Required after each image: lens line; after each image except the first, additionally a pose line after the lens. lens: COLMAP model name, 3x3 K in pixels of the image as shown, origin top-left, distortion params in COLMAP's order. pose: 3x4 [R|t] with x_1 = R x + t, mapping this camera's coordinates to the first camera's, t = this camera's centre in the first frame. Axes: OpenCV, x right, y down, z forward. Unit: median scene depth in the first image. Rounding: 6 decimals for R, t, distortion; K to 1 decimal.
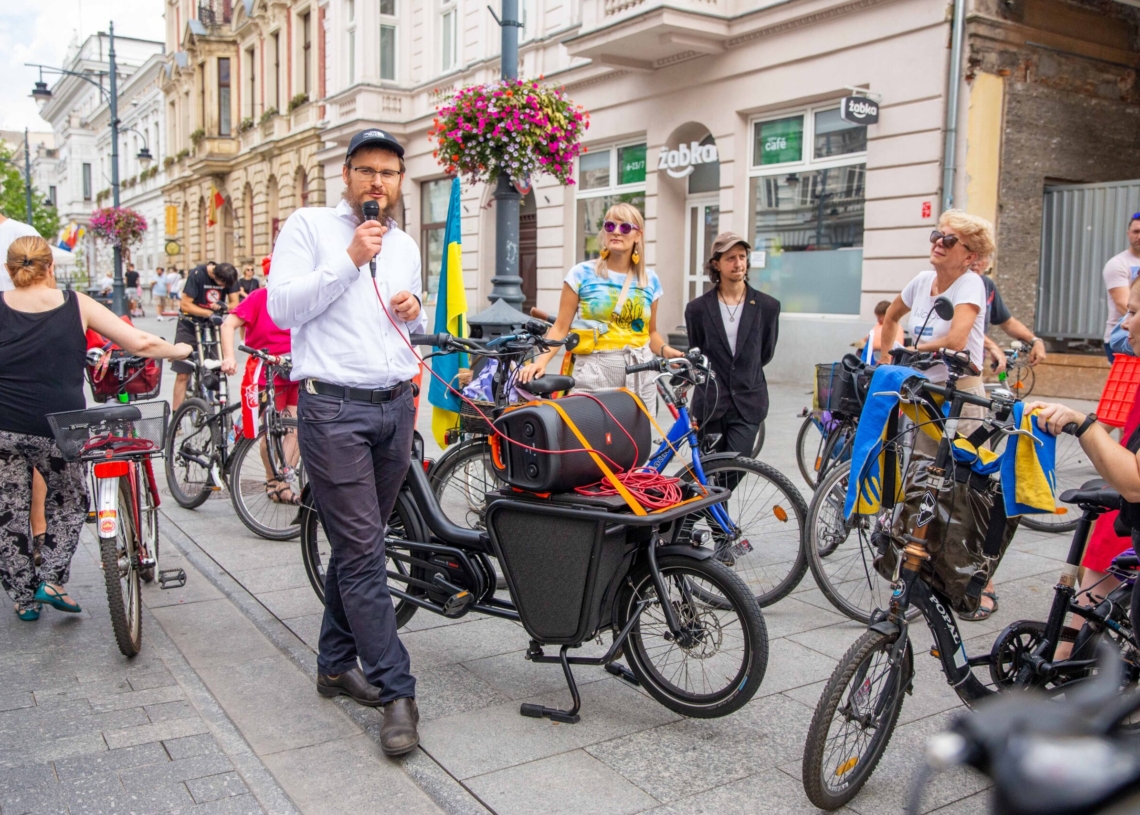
lens RADIAL K [[1031.0, 0, 568.4], [0, 1031.0, 399.8], [0, 0, 1]] dist [0.005619, 0.015228]
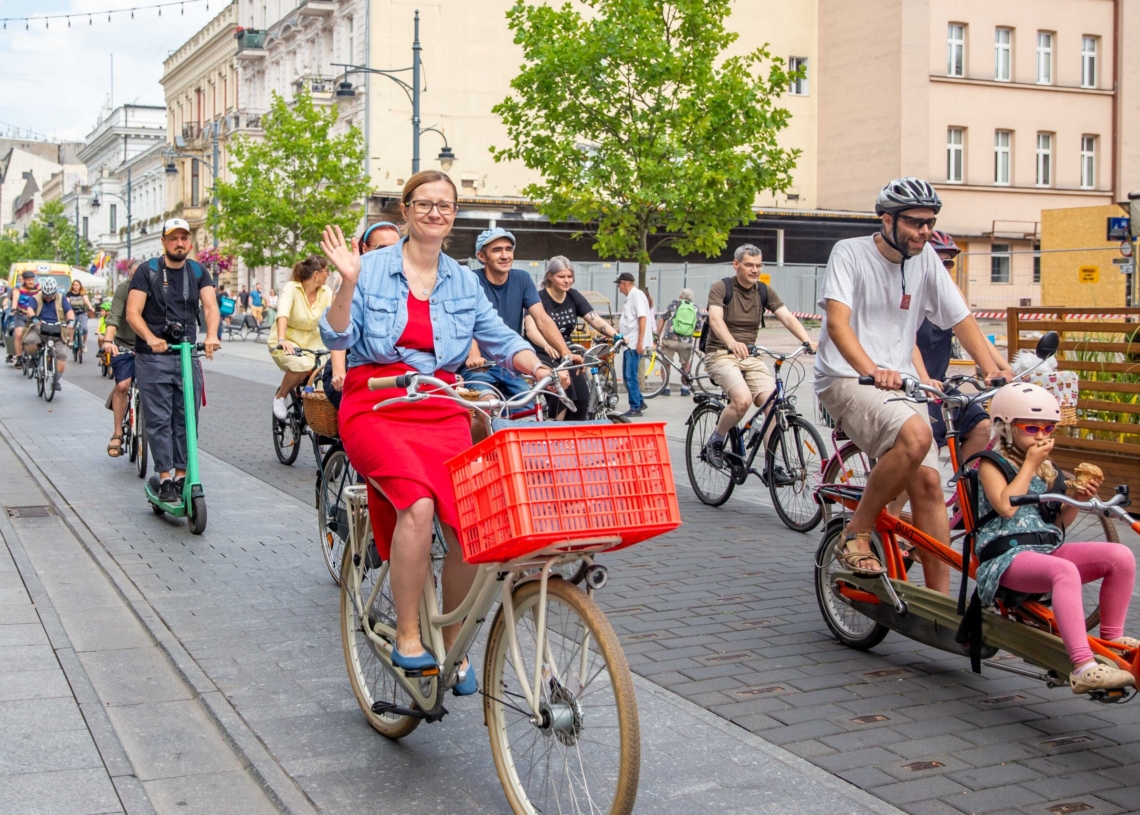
lens RADIAL K [[1433.0, 0, 568.7], [0, 1433.0, 403.9], [0, 0, 1]] dist [-0.034634, 0.000000]
pose [[0.992594, 0.005575, -0.121349, 0.512278], [-0.009989, 0.999309, -0.035793, 0.125731], [0.121065, 0.036740, 0.991964, -1.117579]]
